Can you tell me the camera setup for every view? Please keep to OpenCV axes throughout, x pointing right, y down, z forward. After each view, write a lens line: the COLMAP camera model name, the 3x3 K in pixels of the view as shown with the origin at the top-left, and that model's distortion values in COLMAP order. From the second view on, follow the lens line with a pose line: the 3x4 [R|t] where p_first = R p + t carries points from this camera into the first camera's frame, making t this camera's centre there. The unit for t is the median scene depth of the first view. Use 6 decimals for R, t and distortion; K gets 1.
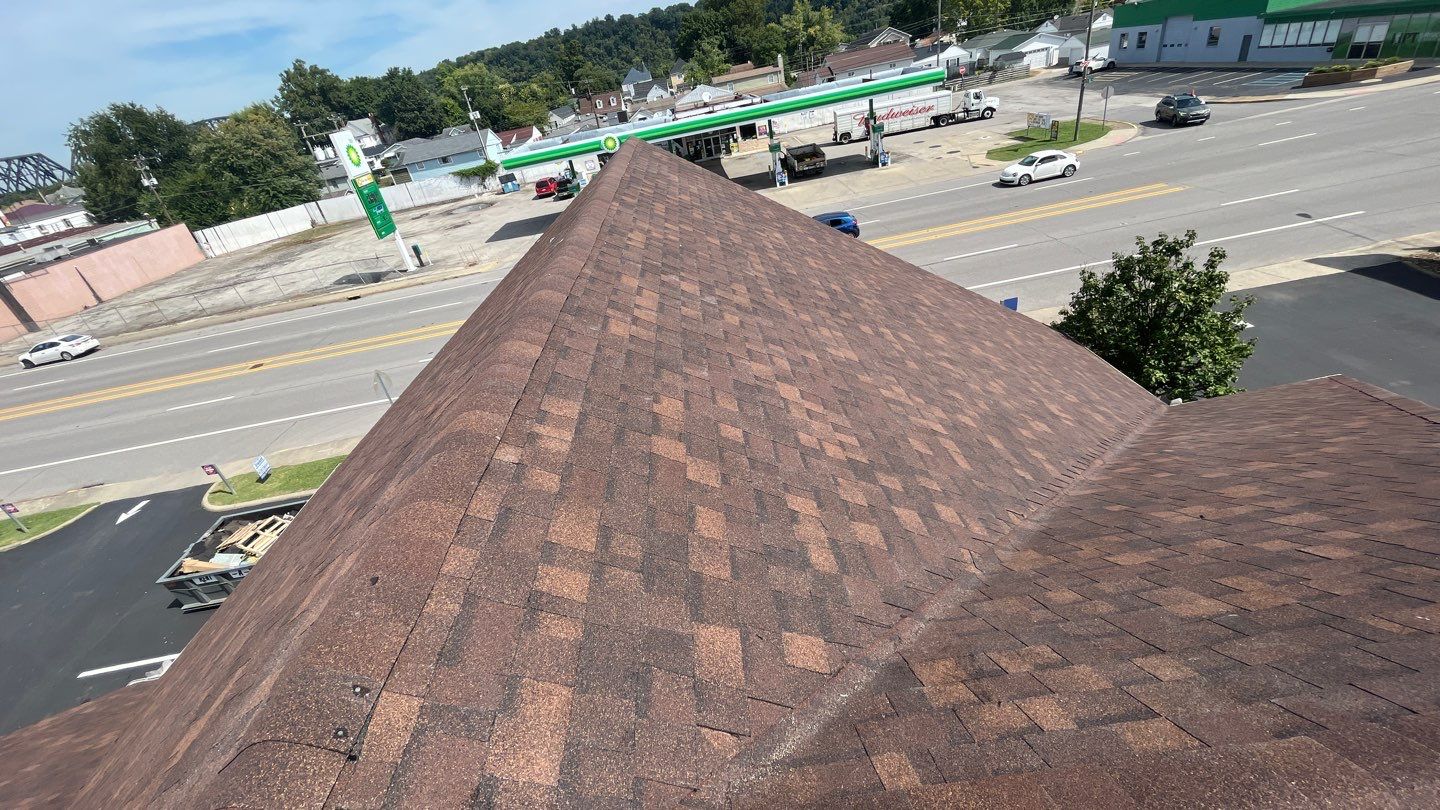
lens RADIAL K [[584.2, 0, 715.0], [0, 584.2, 409.3], [0, 0, 1]] dist [-0.003440, 0.000277]
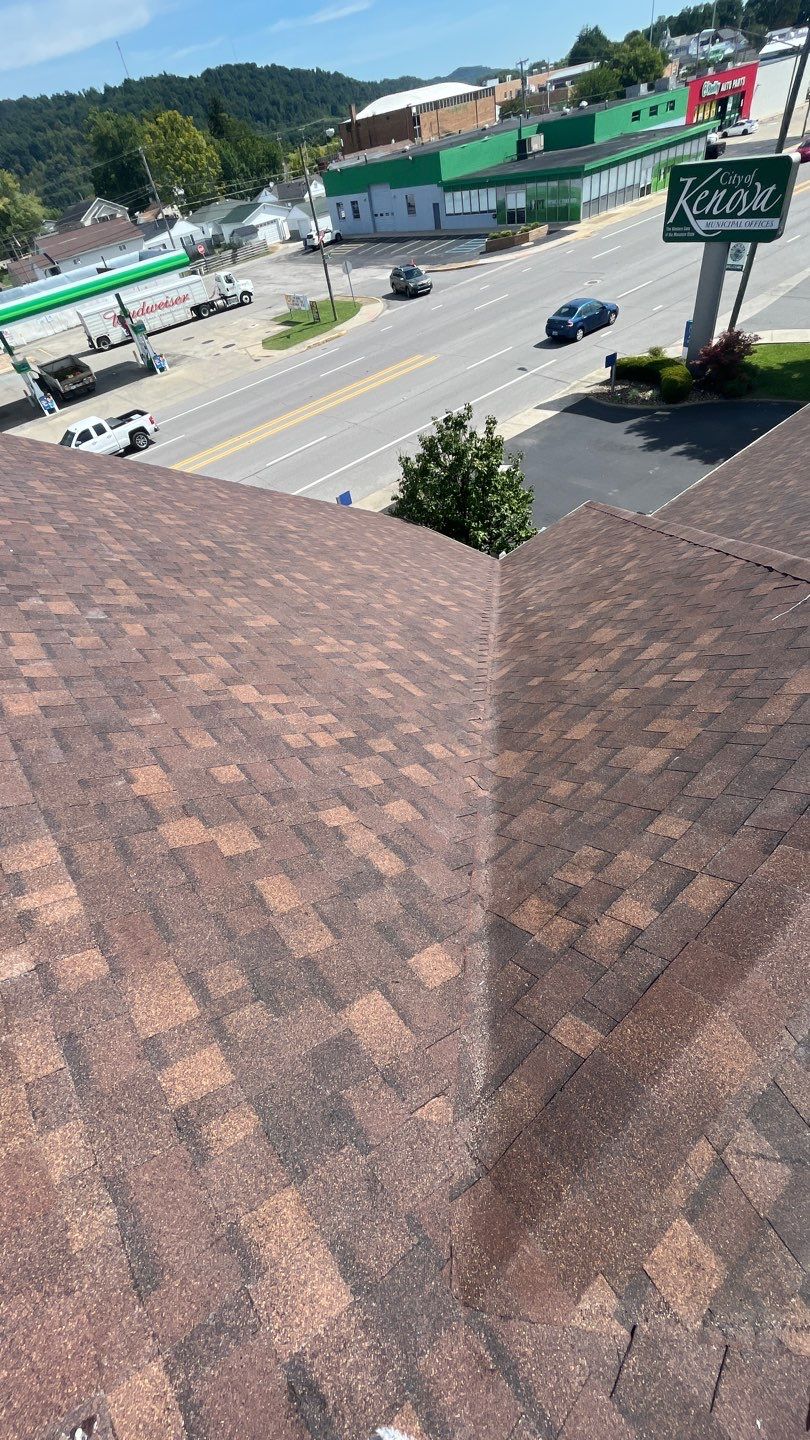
lens RADIAL K [[584.2, 0, 401.6], [0, 584.2, 717.0], [0, 0, 1]] dist [-0.003440, 0.000277]
pose [[0.814497, -0.391208, 0.428429, -0.017687], [0.322733, 0.919171, 0.225762, -0.026435], [-0.482119, -0.045614, 0.874917, 0.015399]]
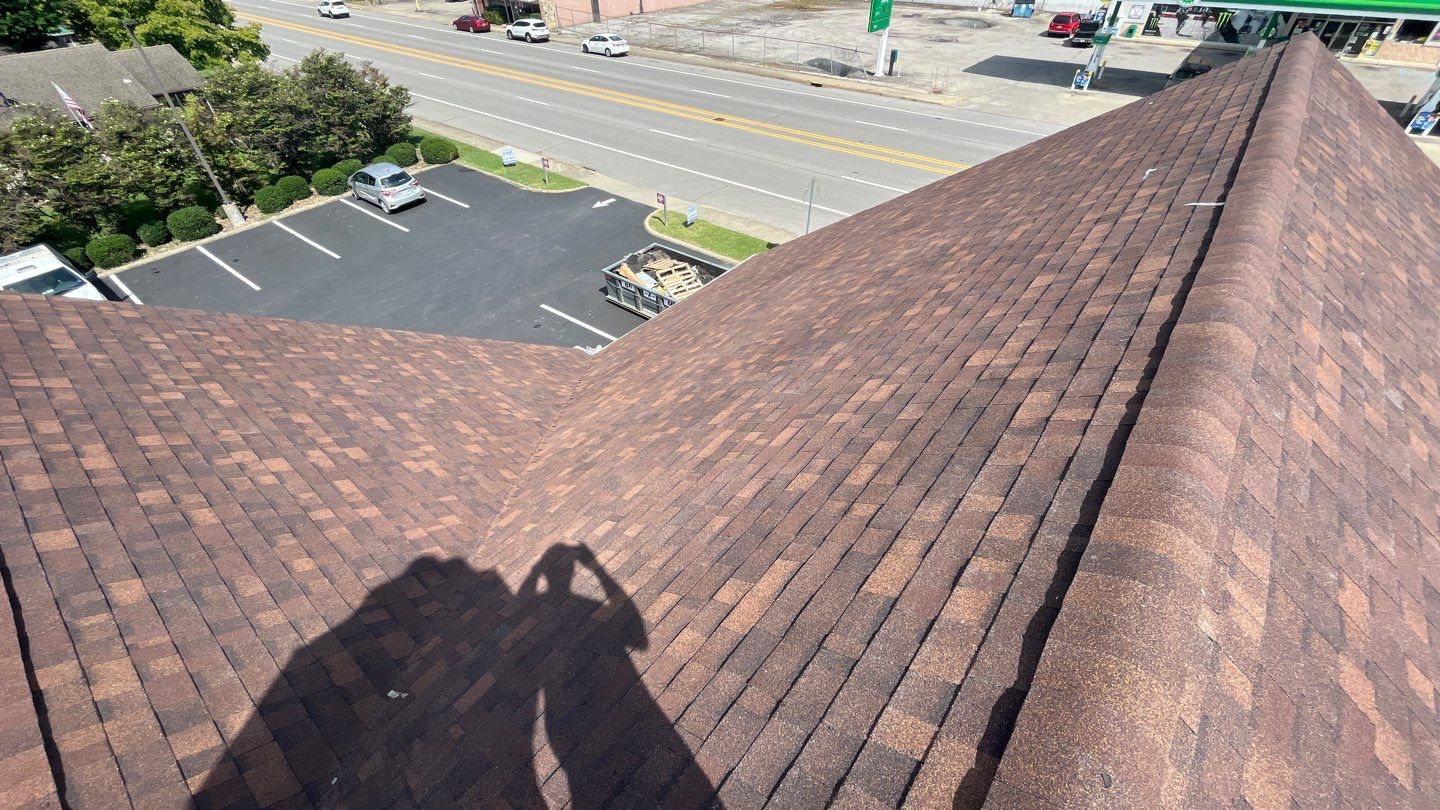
lens RADIAL K [[584.2, 0, 715.4], [0, 584.2, 409.1], [0, 0, 1]] dist [-0.003440, 0.000277]
pose [[0.727533, 0.562181, -0.393252, -0.082123], [-0.445386, 0.823003, 0.352557, -0.016547], [0.521849, -0.081348, 0.849150, 0.002492]]
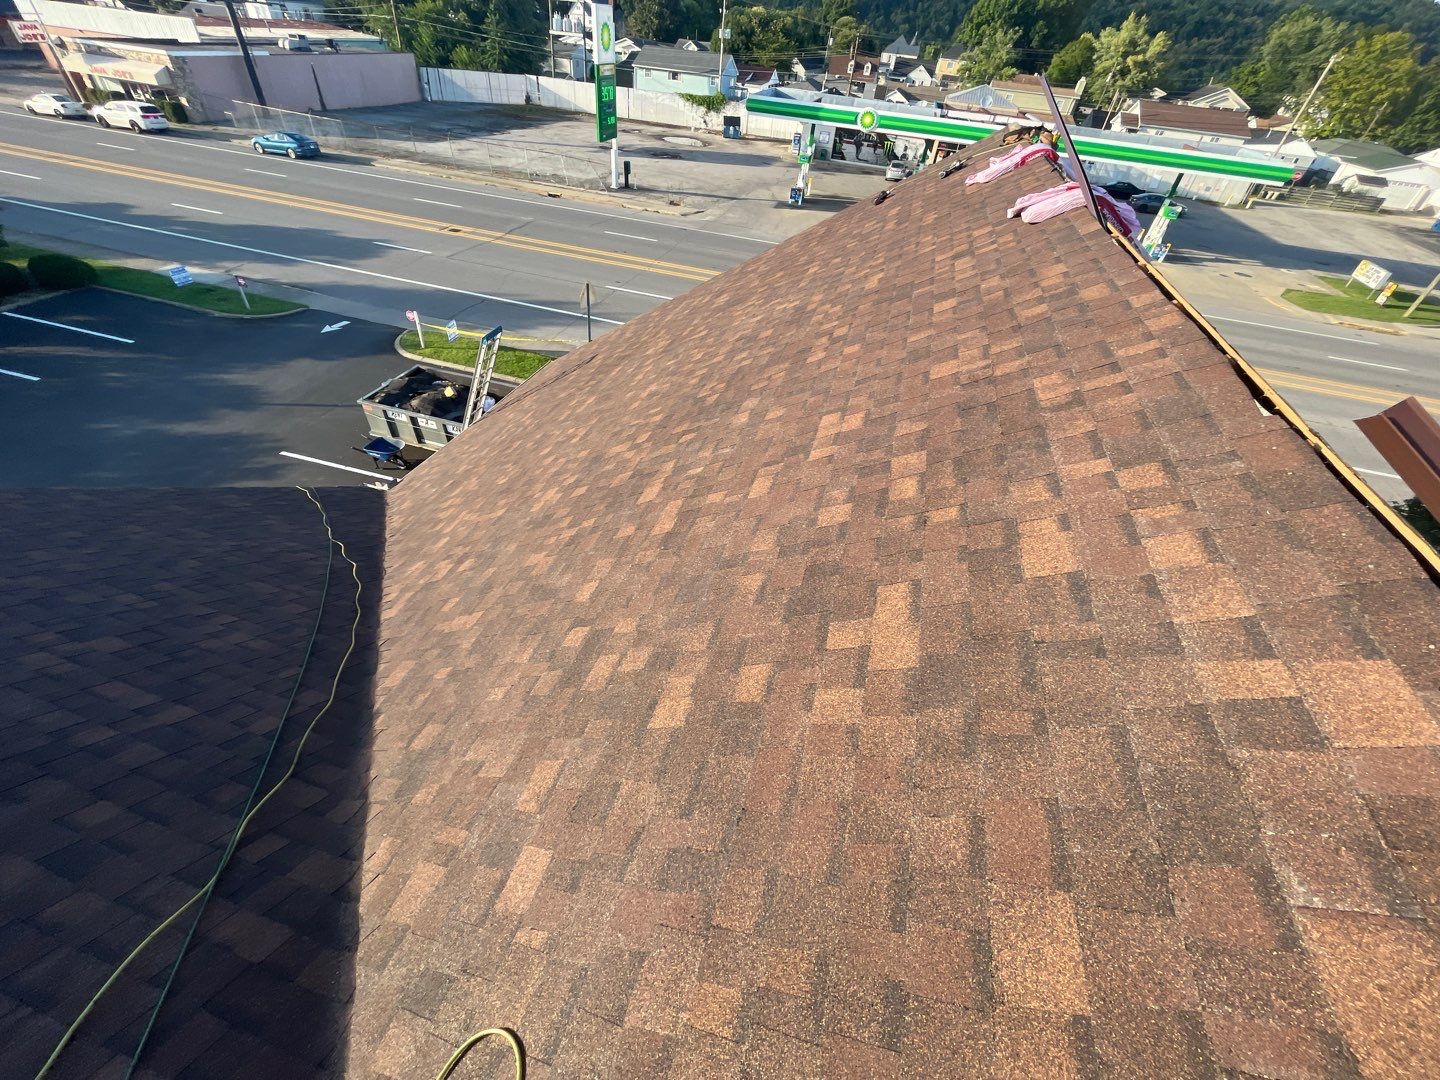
lens RADIAL K [[584.4, 0, 718.4], [0, 584.4, 539.9], [0, 0, 1]] dist [-0.000076, -0.000766]
pose [[0.907956, 0.409665, -0.088262, -0.128054], [-0.384410, 0.898054, 0.213839, 0.033011], [0.166866, -0.160228, 0.972873, 0.006277]]
